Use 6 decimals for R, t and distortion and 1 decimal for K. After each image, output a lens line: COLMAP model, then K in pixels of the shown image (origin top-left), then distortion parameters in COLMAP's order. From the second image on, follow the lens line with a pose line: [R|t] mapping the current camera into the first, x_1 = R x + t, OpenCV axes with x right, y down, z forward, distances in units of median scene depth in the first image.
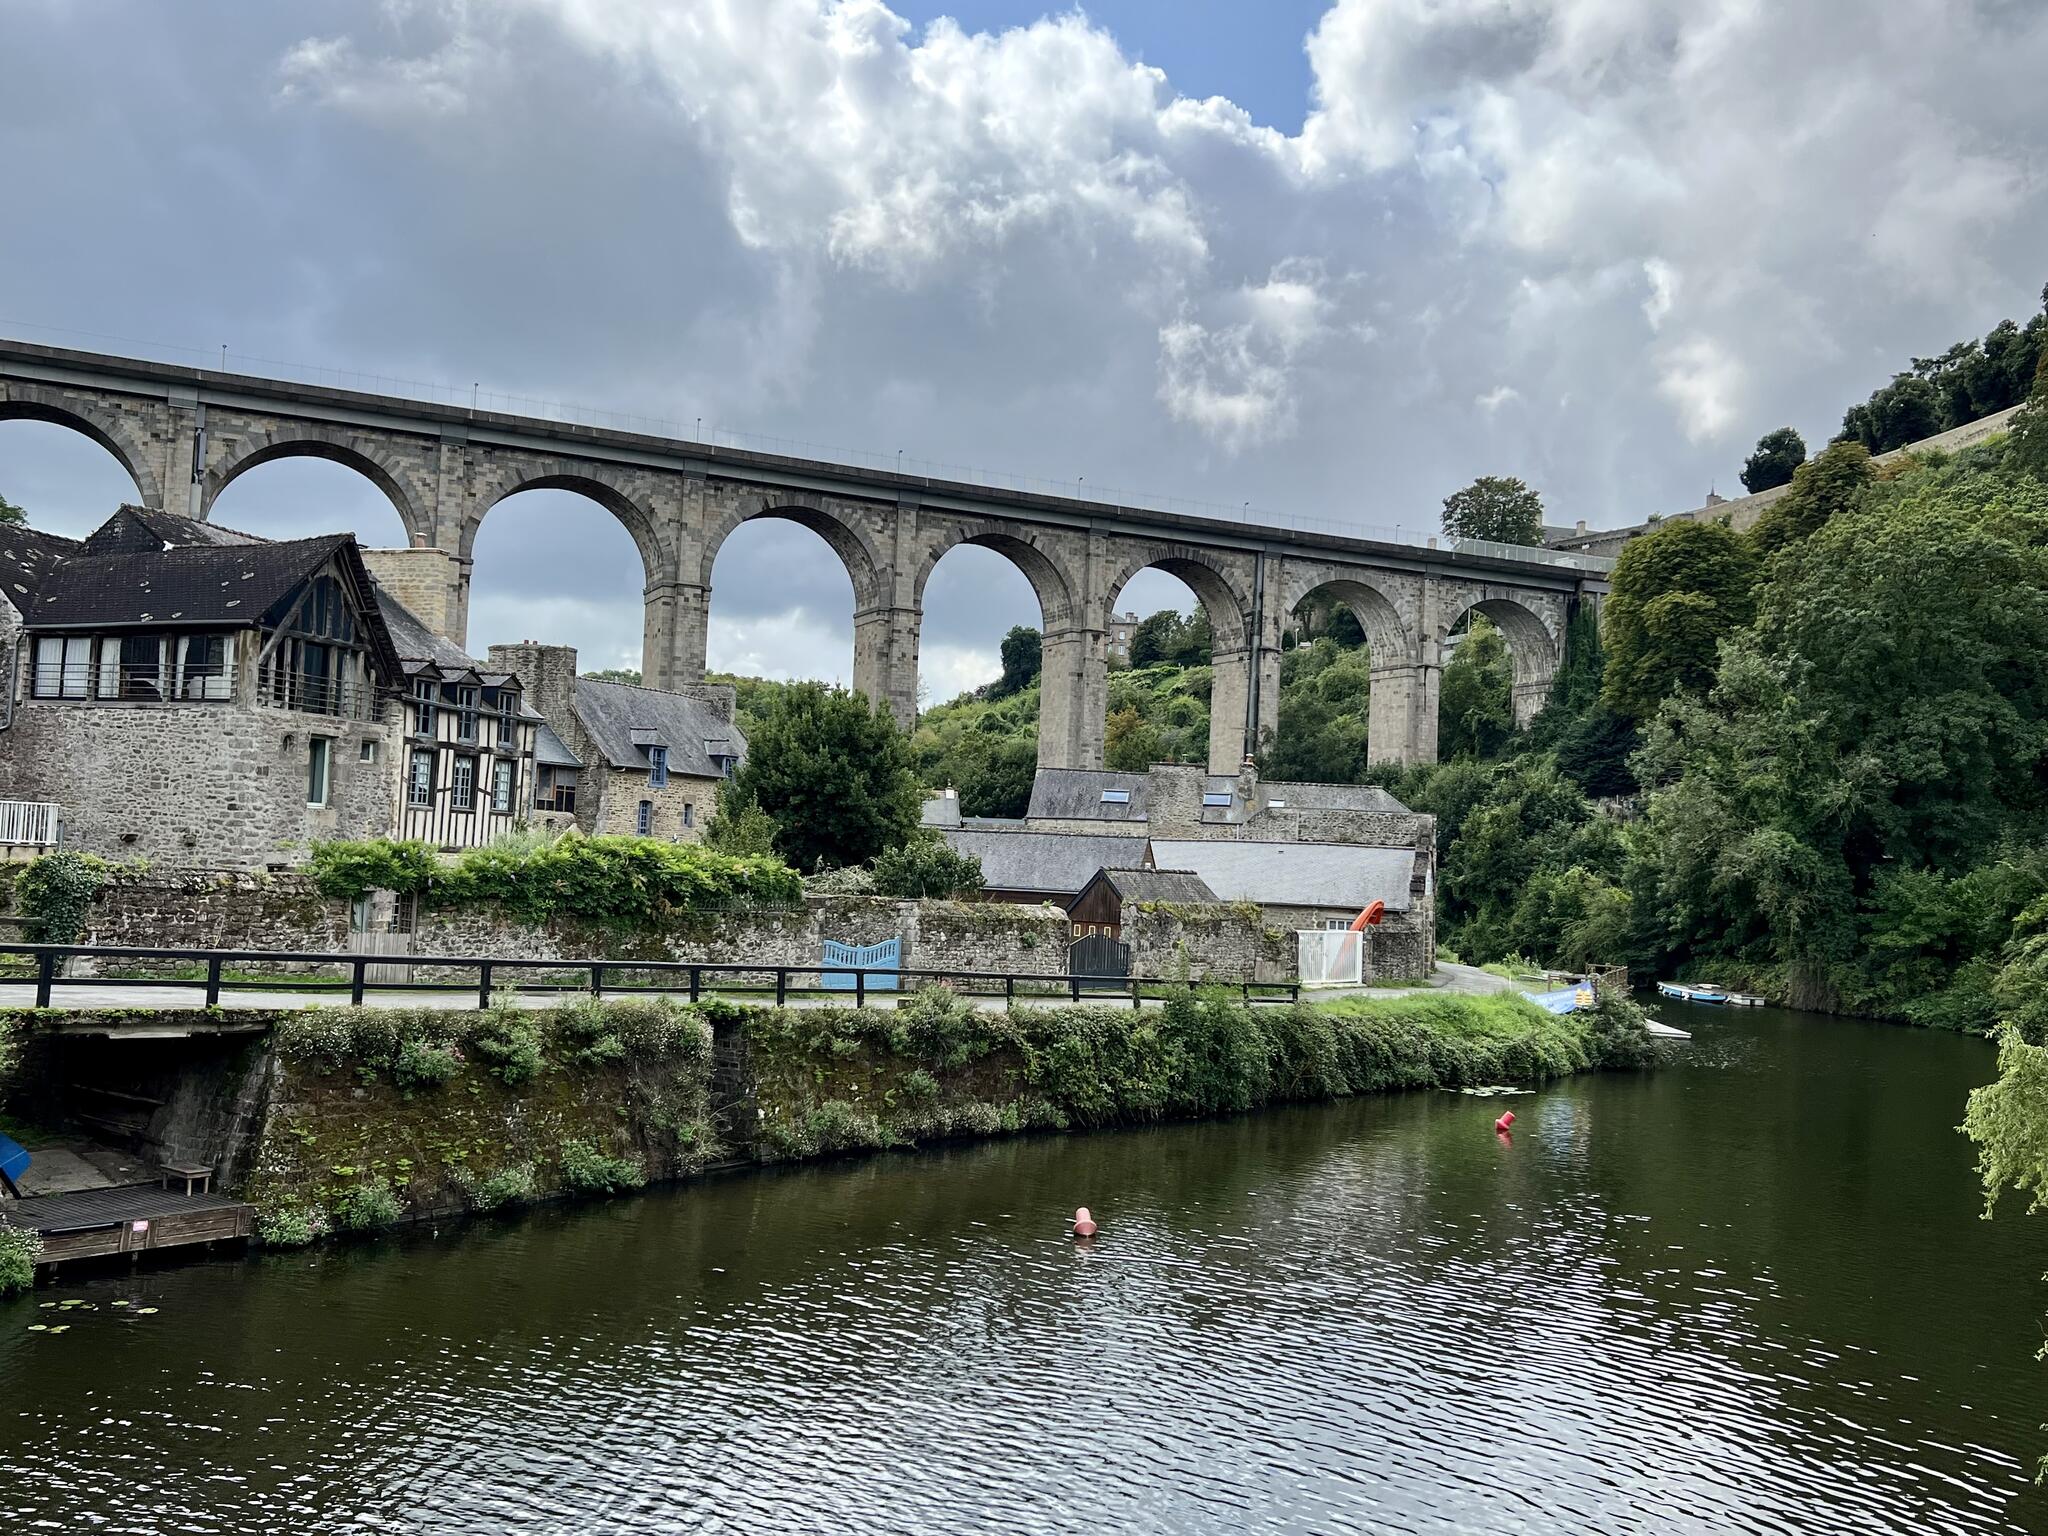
lens RADIAL K [[1775.3, 0, 1016.4], [0, 1775.3, 779.0], [0, 0, 1]] dist [0.072045, -0.099340]
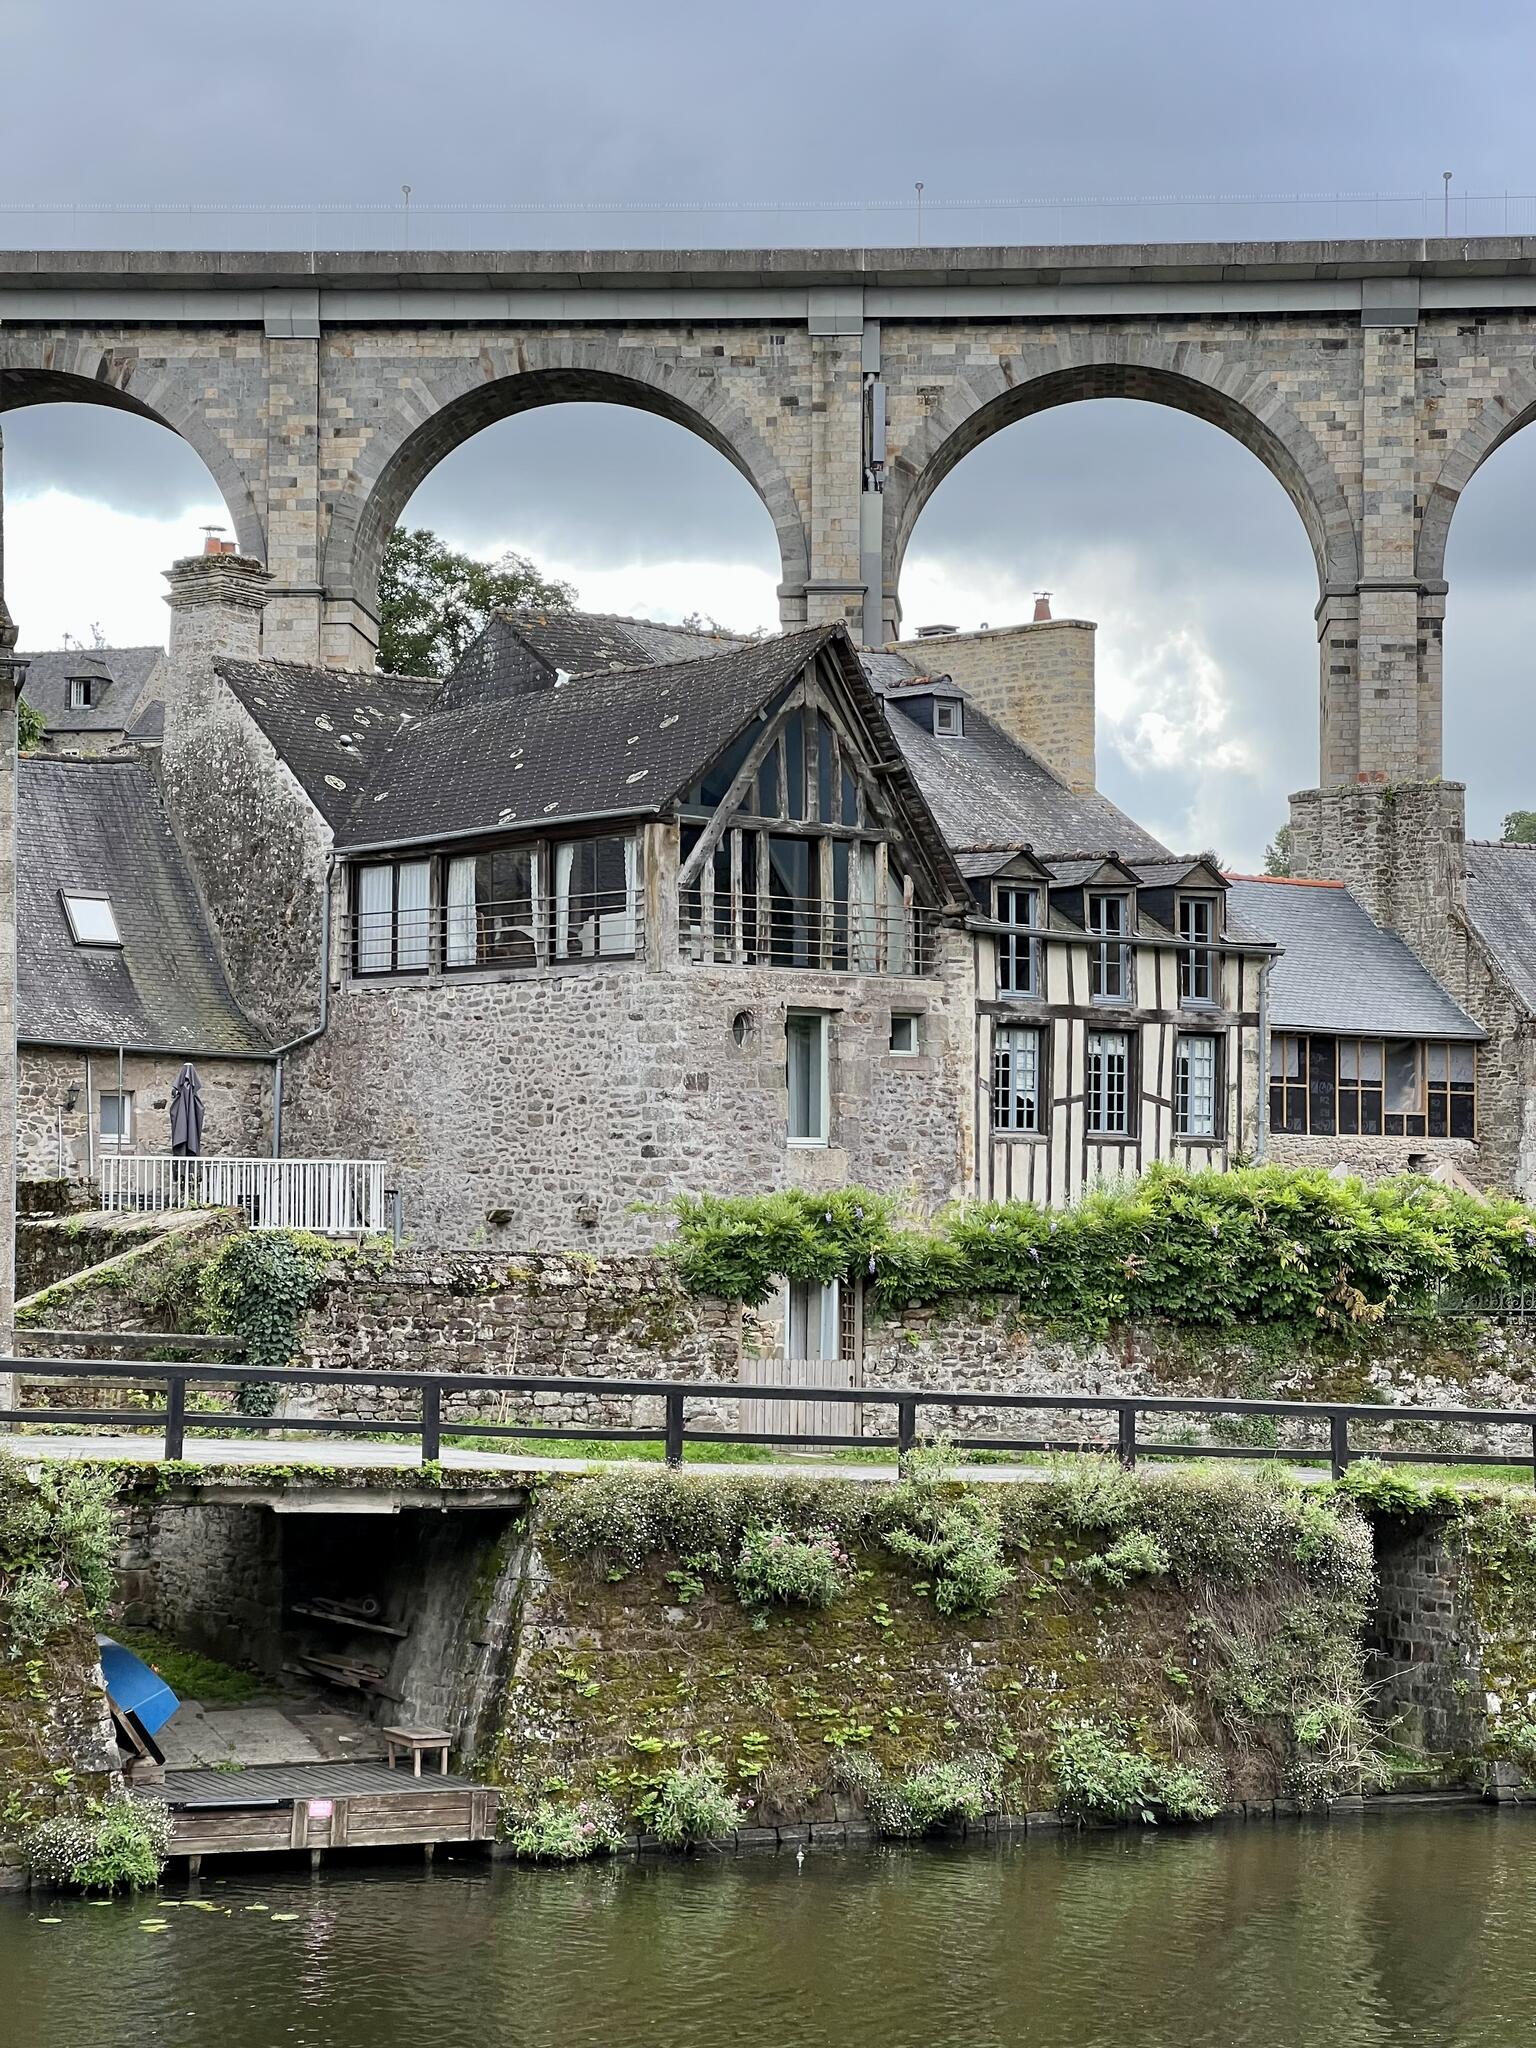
lens RADIAL K [[4537.3, 0, 768.0], [0, 4537.3, 1024.0], [0, 0, 1]] dist [-0.199488, 6.652577]
pose [[0.876935, -0.064625, -0.476243, 0.207587], [0.059093, 0.997898, -0.026601, 0.013109], [0.476961, -0.004815, 0.878911, -0.156670]]
